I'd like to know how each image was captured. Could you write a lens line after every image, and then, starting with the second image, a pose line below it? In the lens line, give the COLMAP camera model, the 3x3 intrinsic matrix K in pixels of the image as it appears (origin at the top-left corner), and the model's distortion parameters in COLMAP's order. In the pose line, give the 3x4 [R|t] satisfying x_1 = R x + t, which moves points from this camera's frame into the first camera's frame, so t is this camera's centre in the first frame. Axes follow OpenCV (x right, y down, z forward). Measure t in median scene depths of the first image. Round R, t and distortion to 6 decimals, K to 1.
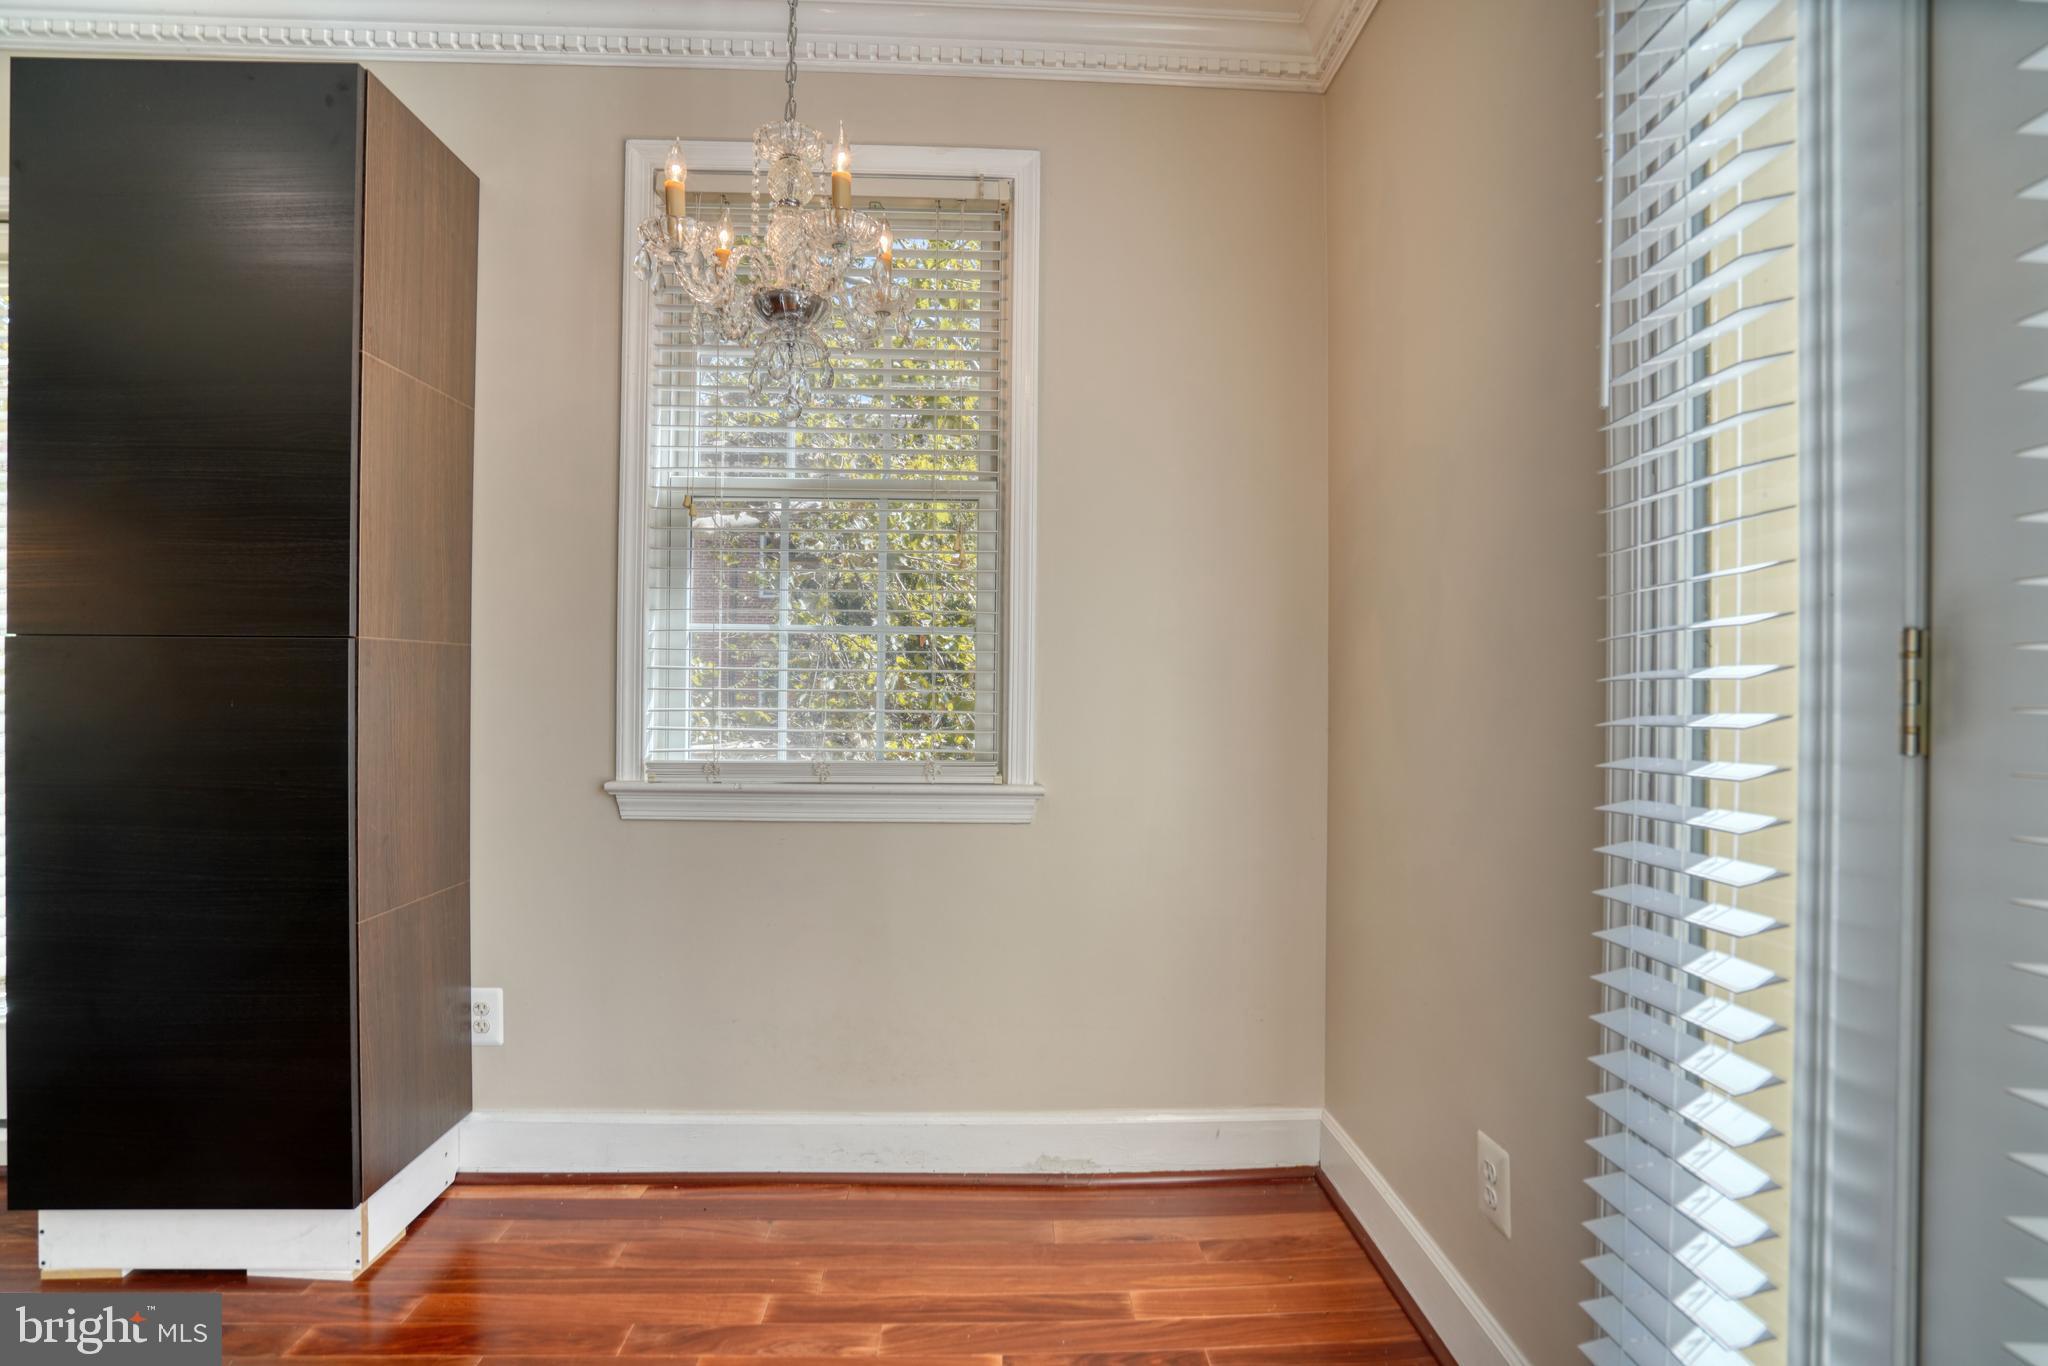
lens RADIAL K [[942.9, 0, 1024.0], [0, 942.9, 683.0], [0, 0, 1]] dist [-0.051486, 0.019216]
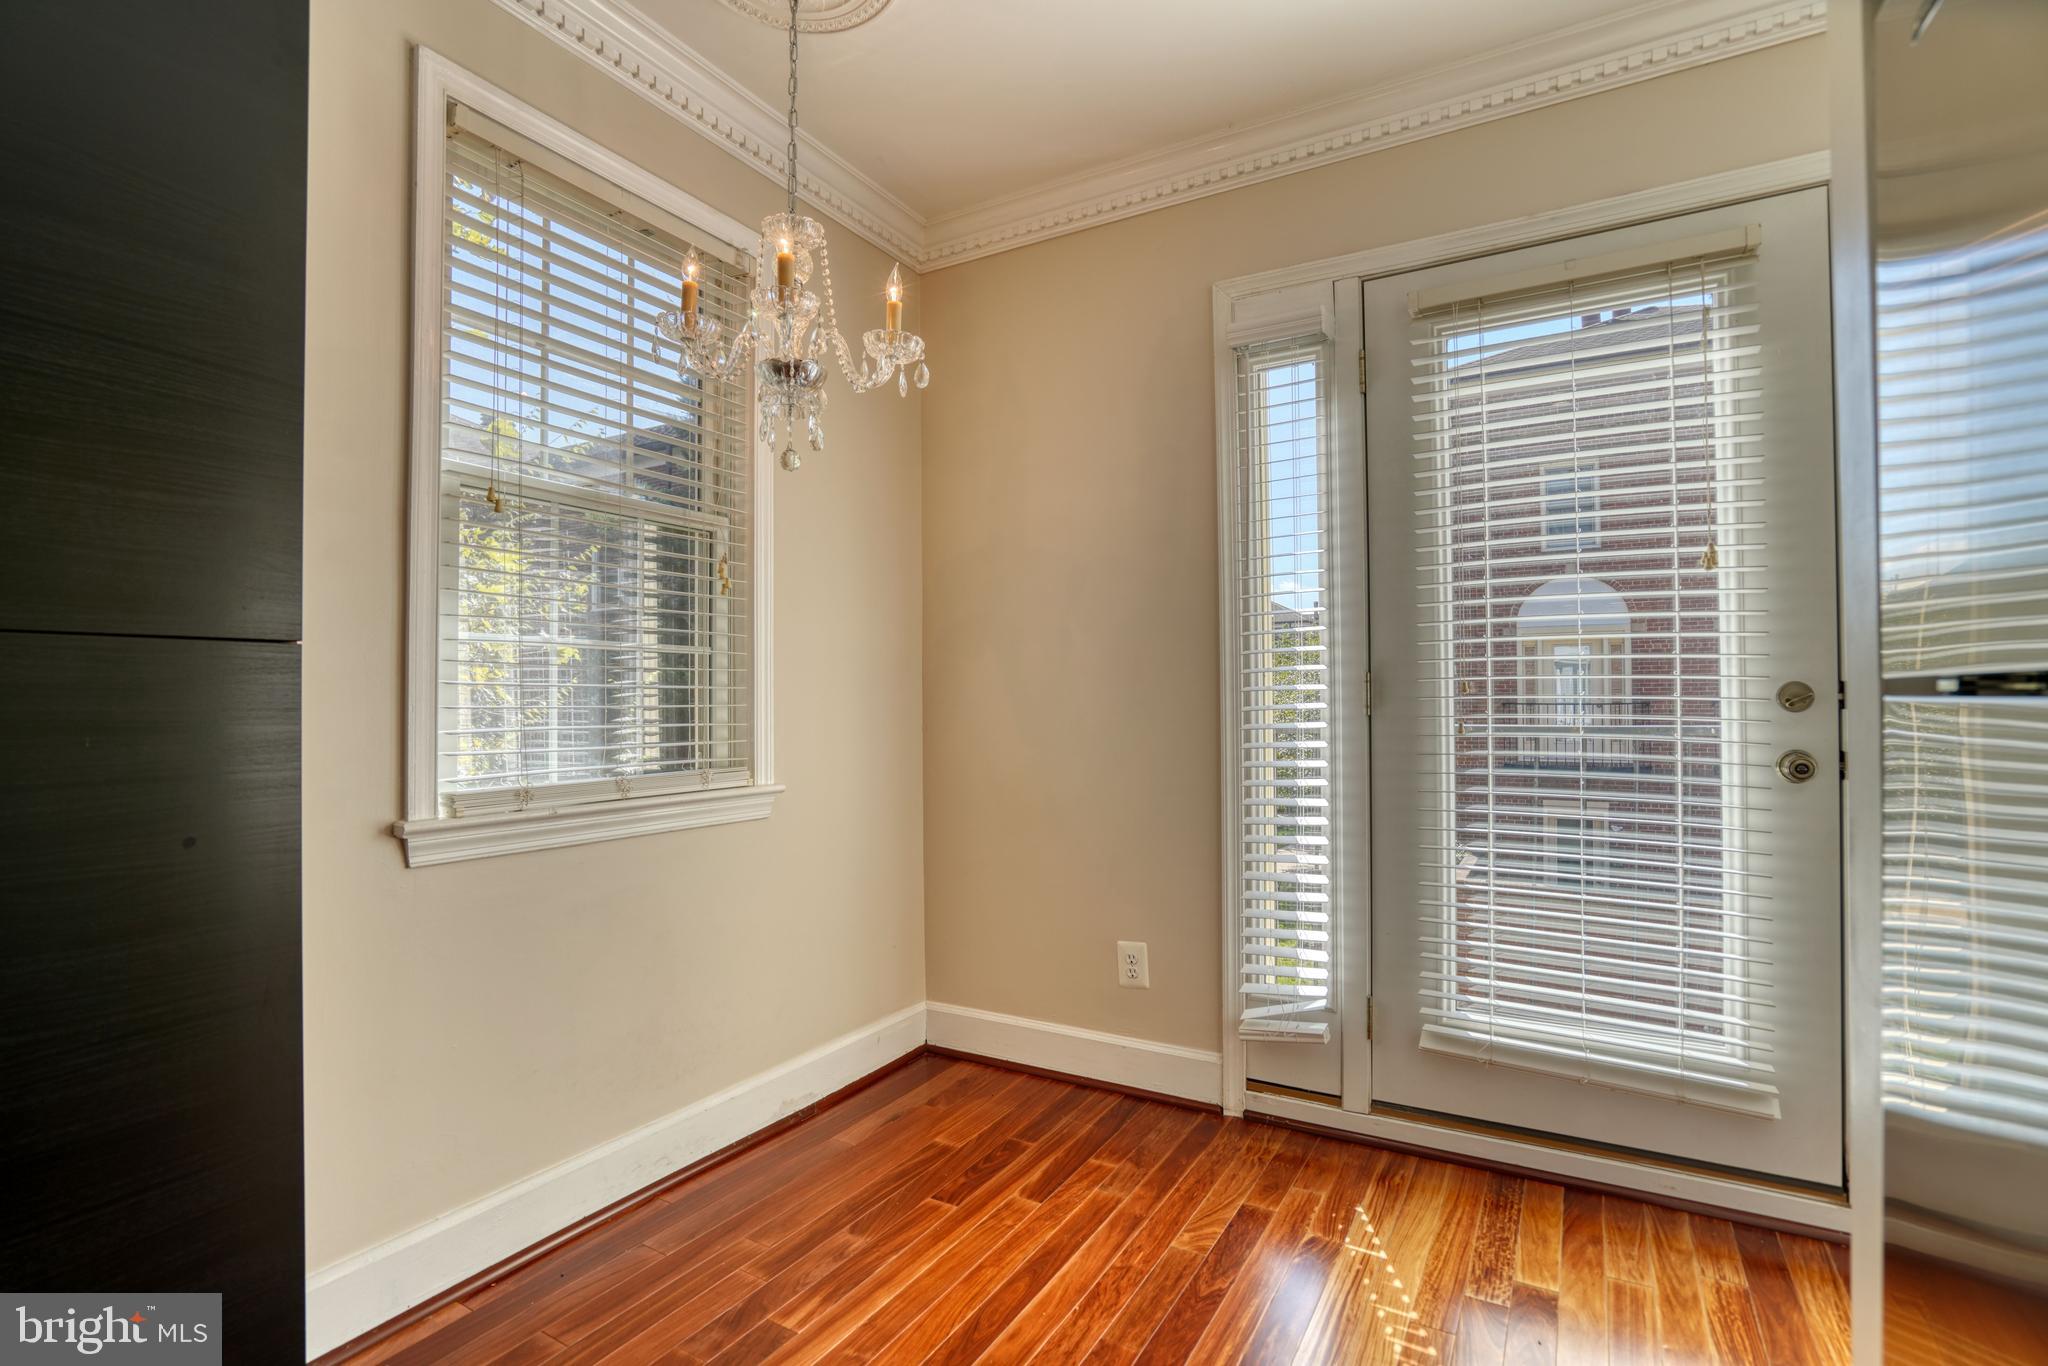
lens RADIAL K [[942.9, 0, 1024.0], [0, 942.9, 683.0], [0, 0, 1]] dist [-0.051486, 0.019216]
pose [[0.551847, 0.002331, 0.833942, -0.812399], [0.013667, 0.999837, -0.011838, 0.000477], [-0.833834, 0.017930, 0.551725, 0.099382]]
